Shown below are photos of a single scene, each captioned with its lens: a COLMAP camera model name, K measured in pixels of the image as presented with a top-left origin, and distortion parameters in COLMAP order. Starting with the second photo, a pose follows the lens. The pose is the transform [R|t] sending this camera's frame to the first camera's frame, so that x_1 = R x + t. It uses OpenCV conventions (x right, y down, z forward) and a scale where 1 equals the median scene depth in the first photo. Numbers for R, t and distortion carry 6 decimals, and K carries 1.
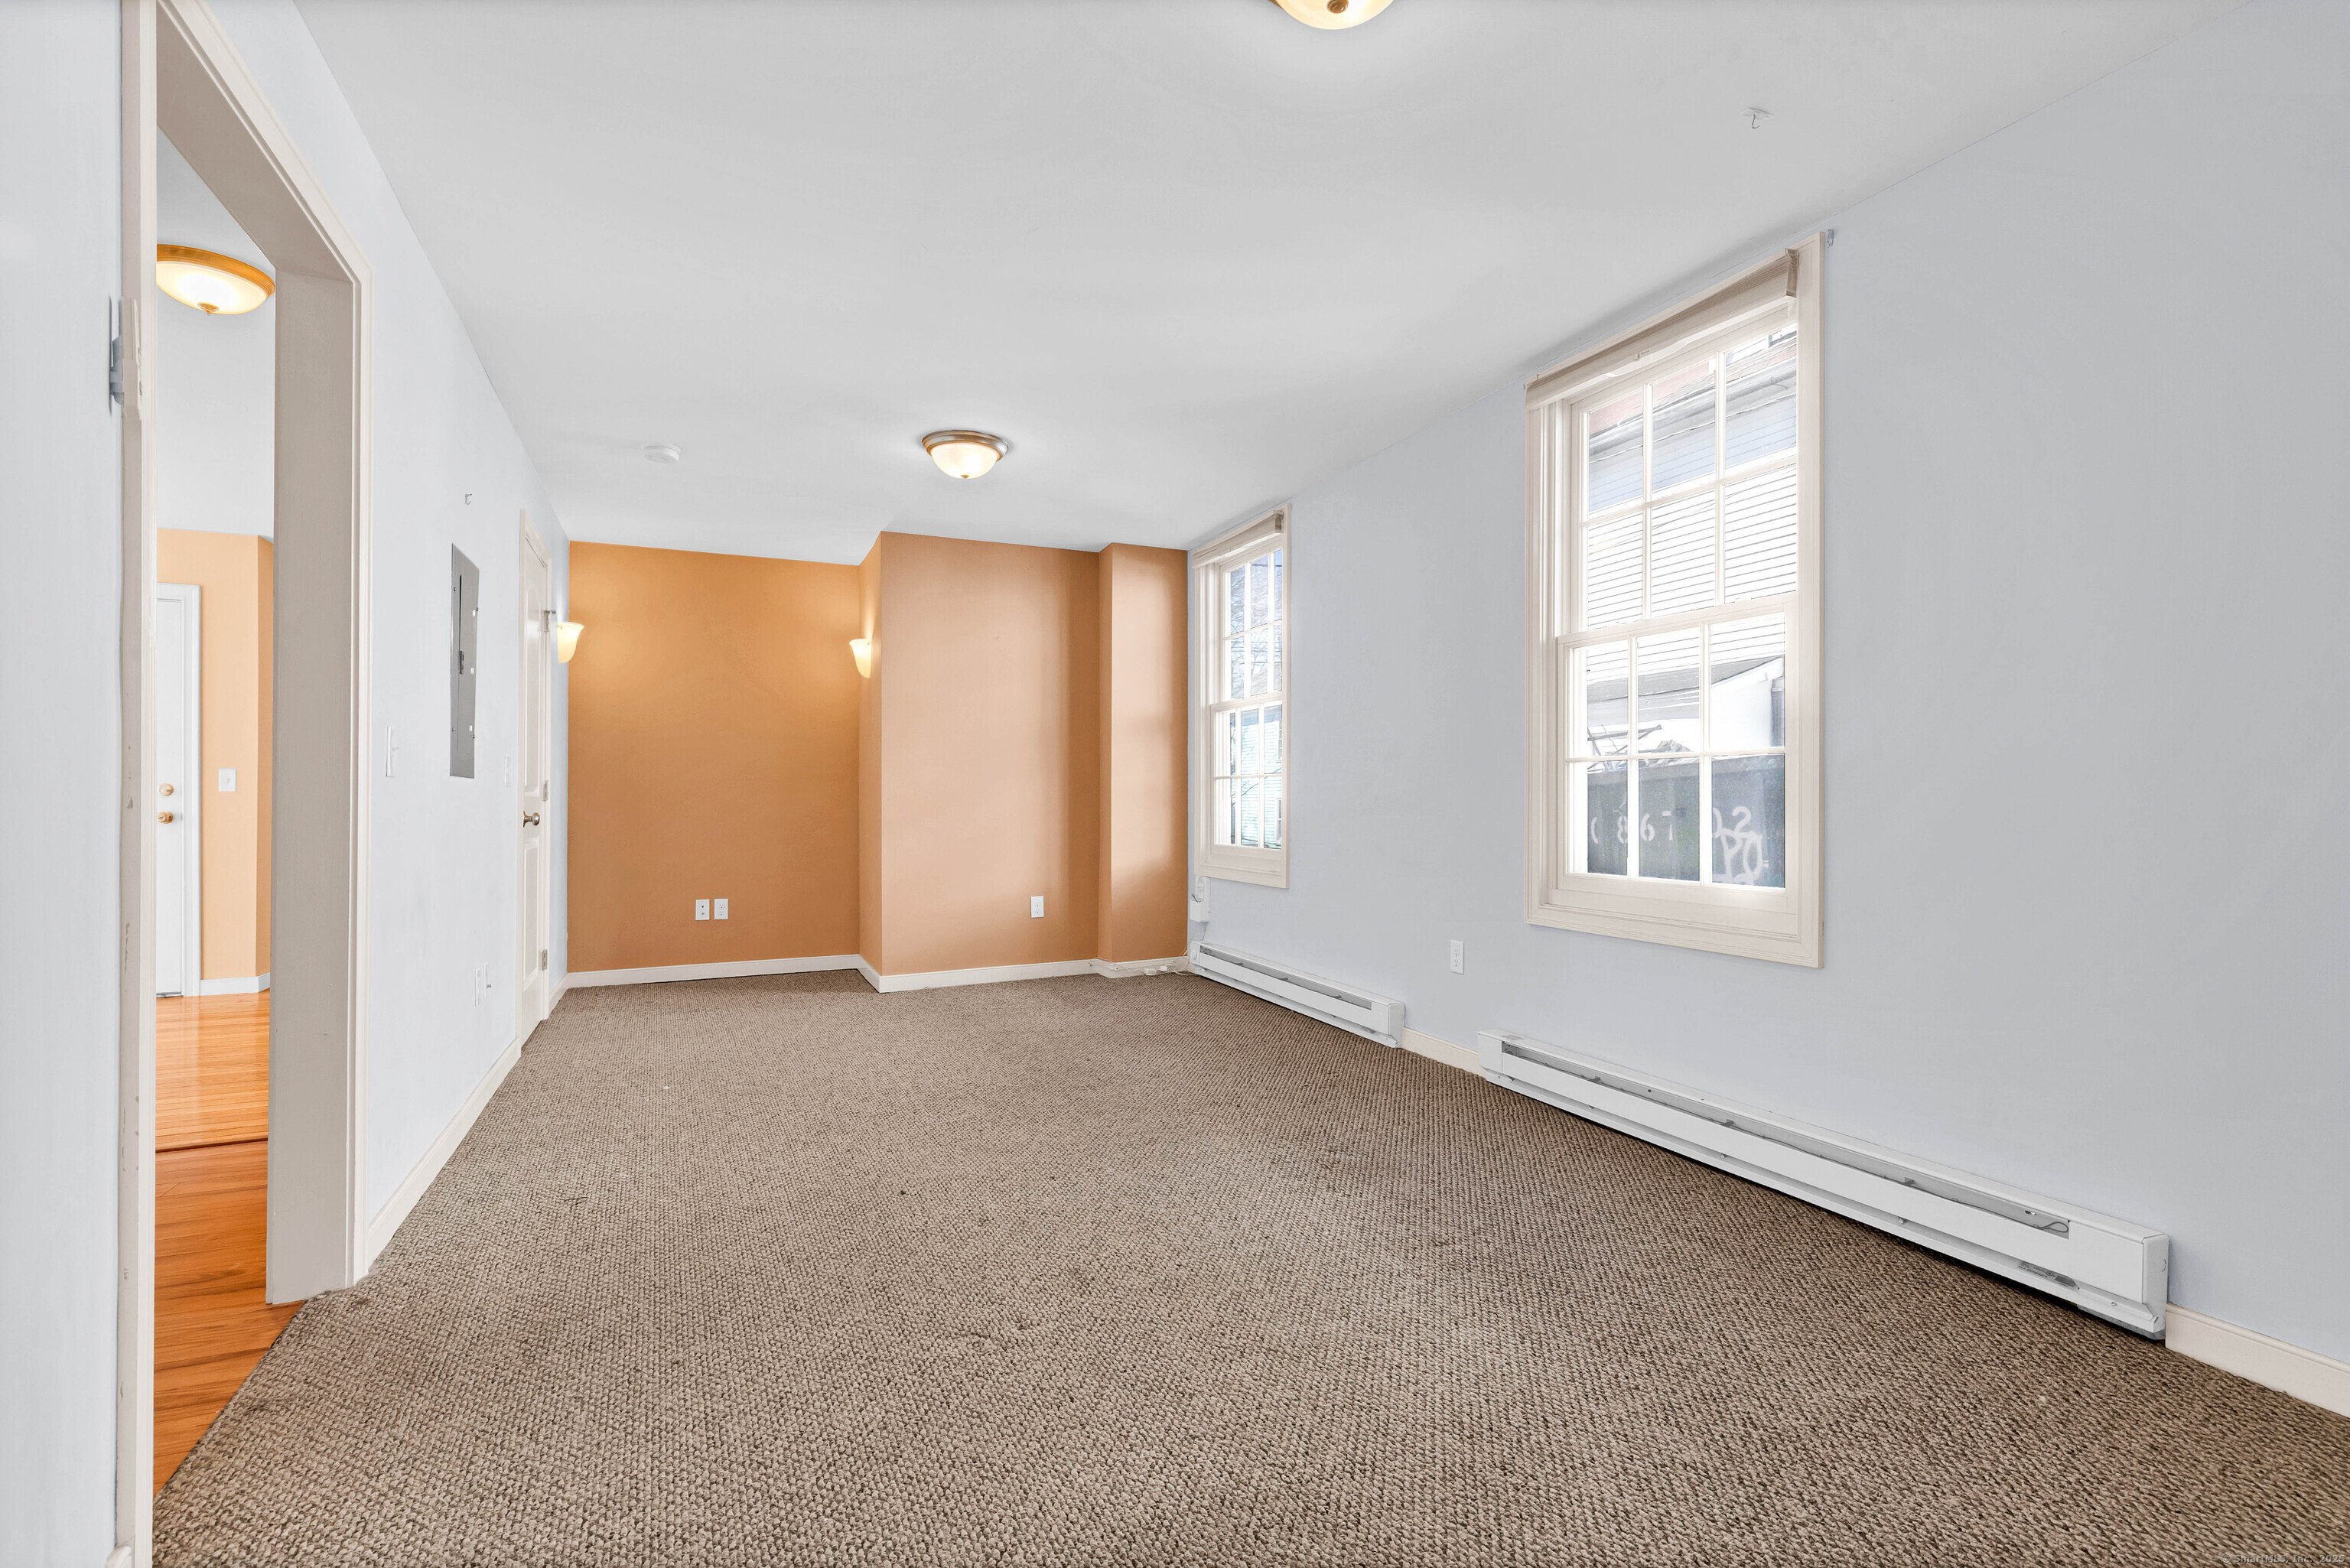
lens RADIAL K [[1083.8, 0, 1184.0], [0, 1083.8, 792.3], [0, 0, 1]] dist [0.005246, -0.000084]
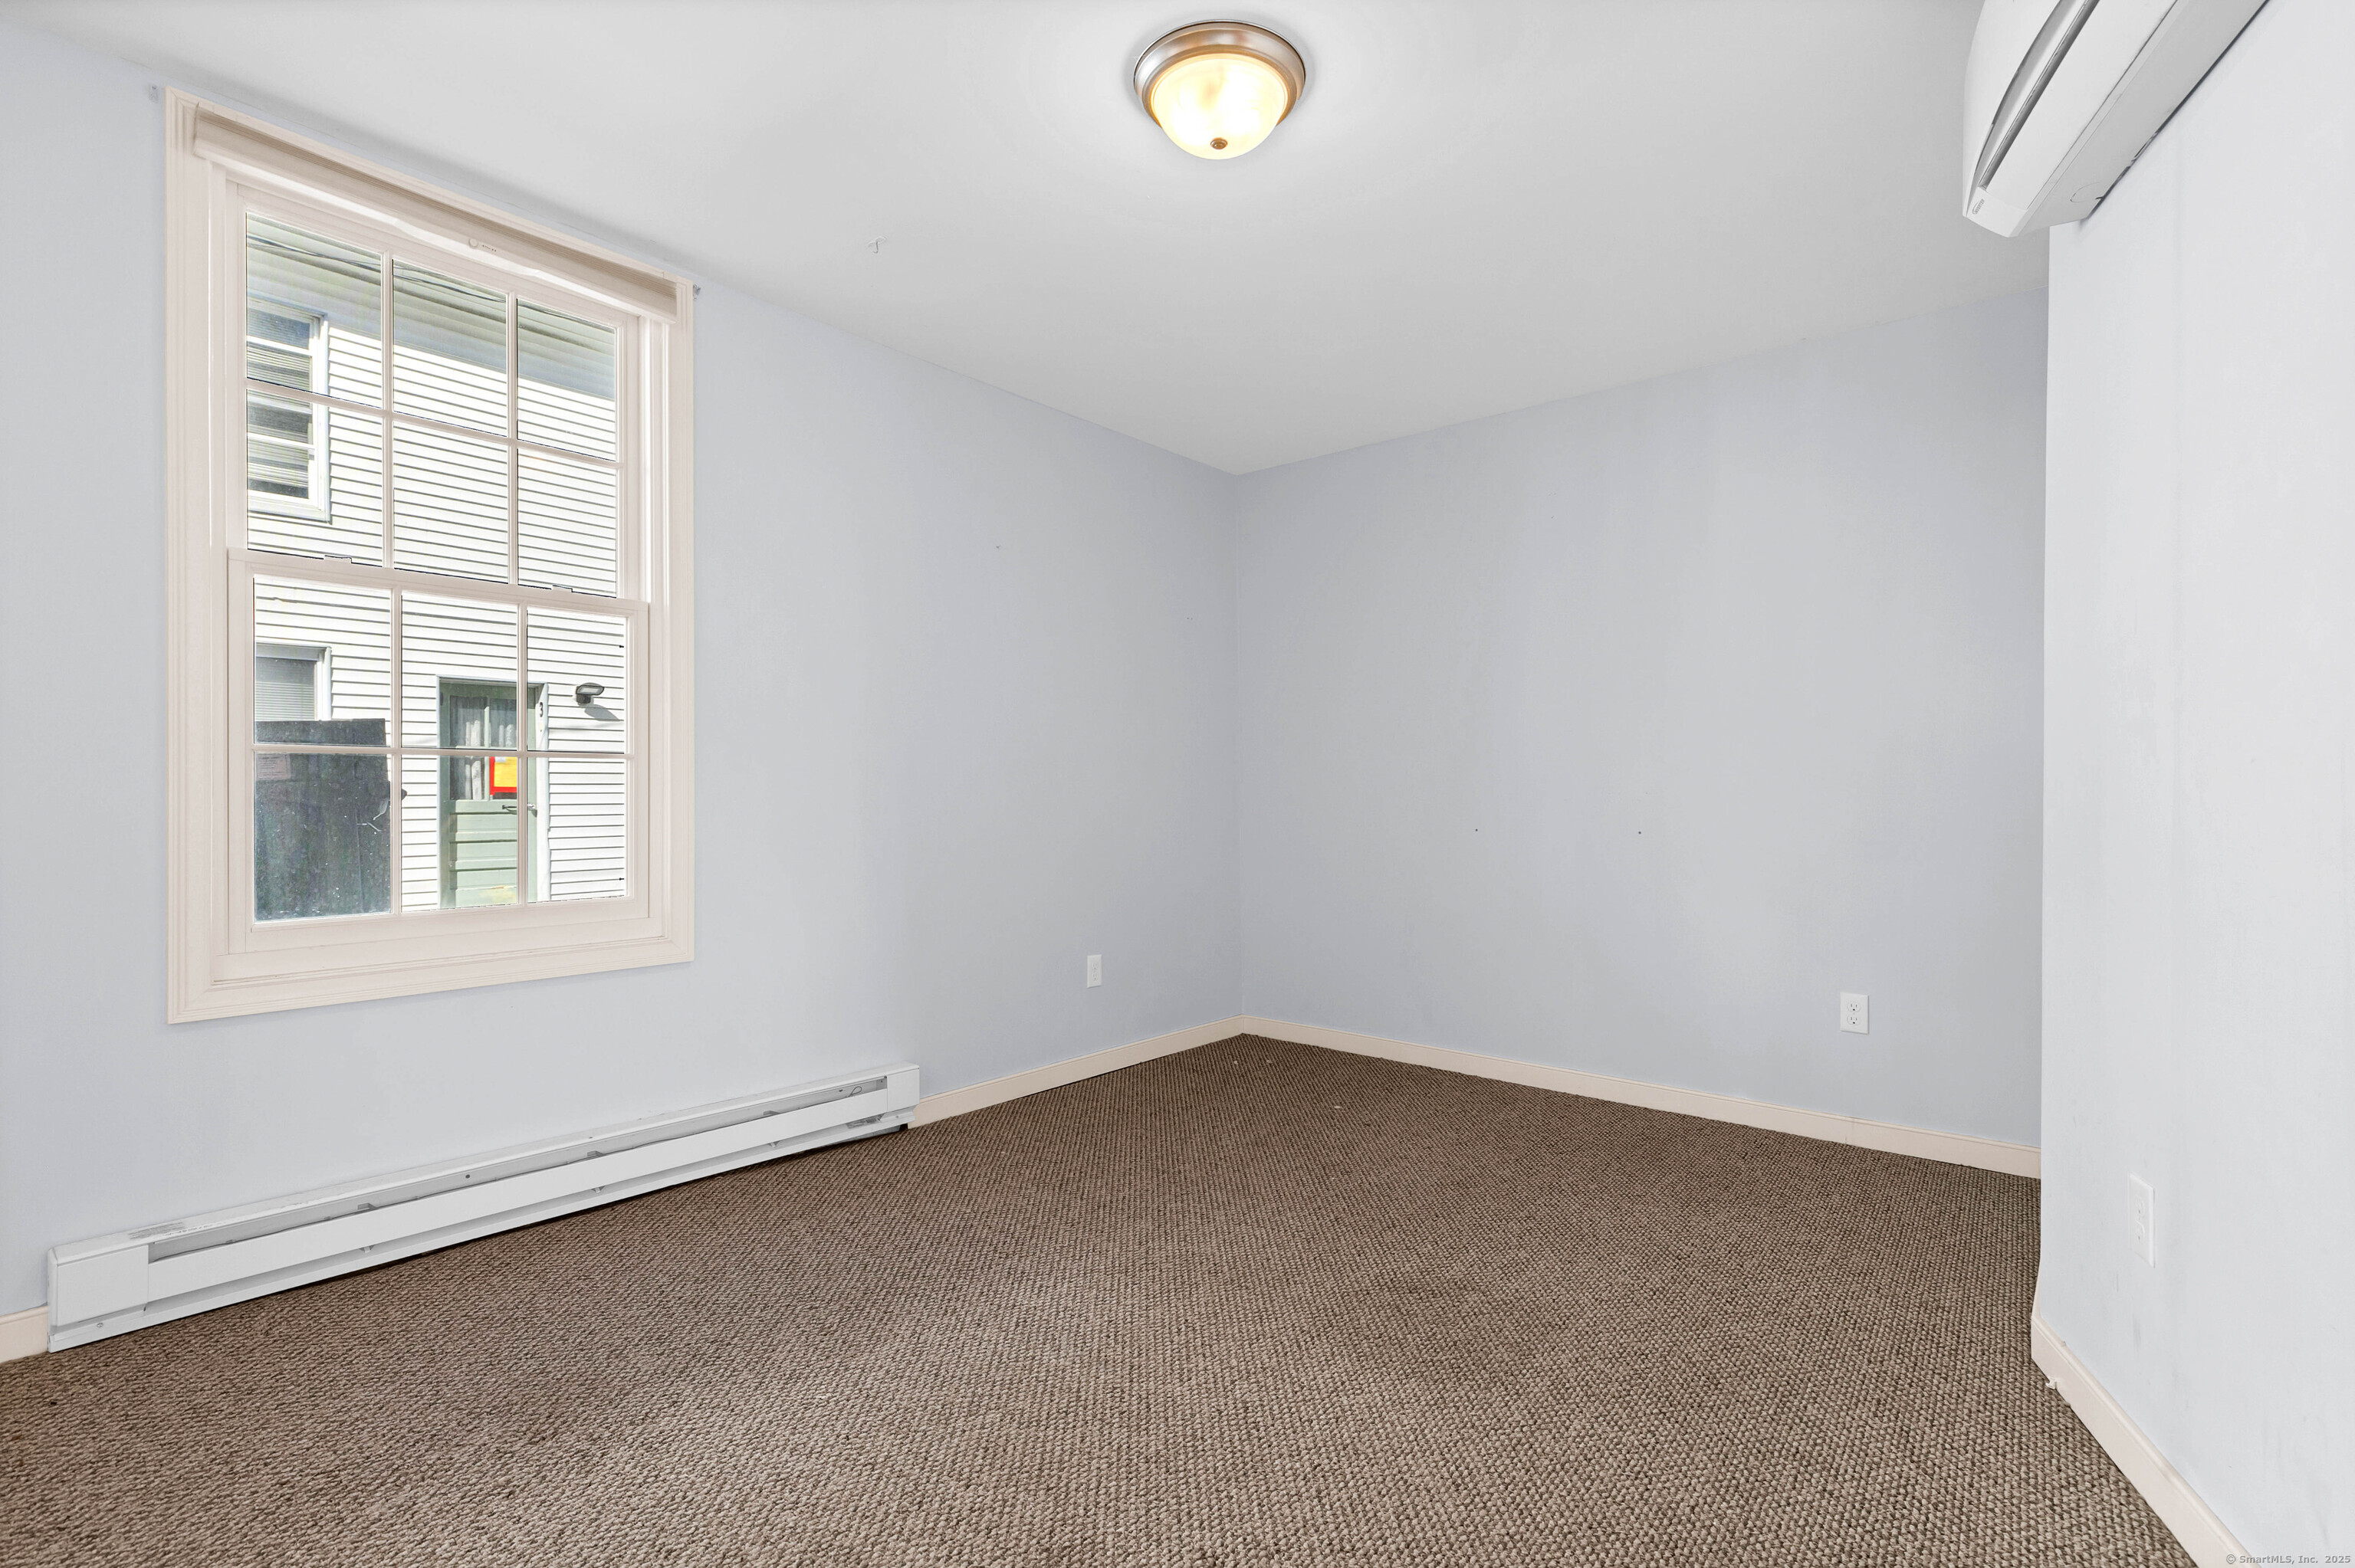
lens RADIAL K [[1086.0, 0, 1186.5], [0, 1086.0, 792.3], [0, 0, 1]] dist [0.005246, -0.000084]
pose [[-0.443623, 0.002740, 0.896209, -0.636236], [-0.001441, 0.999992, -0.003771, -0.003259], [-0.896212, -0.002965, -0.443616, 1.092026]]
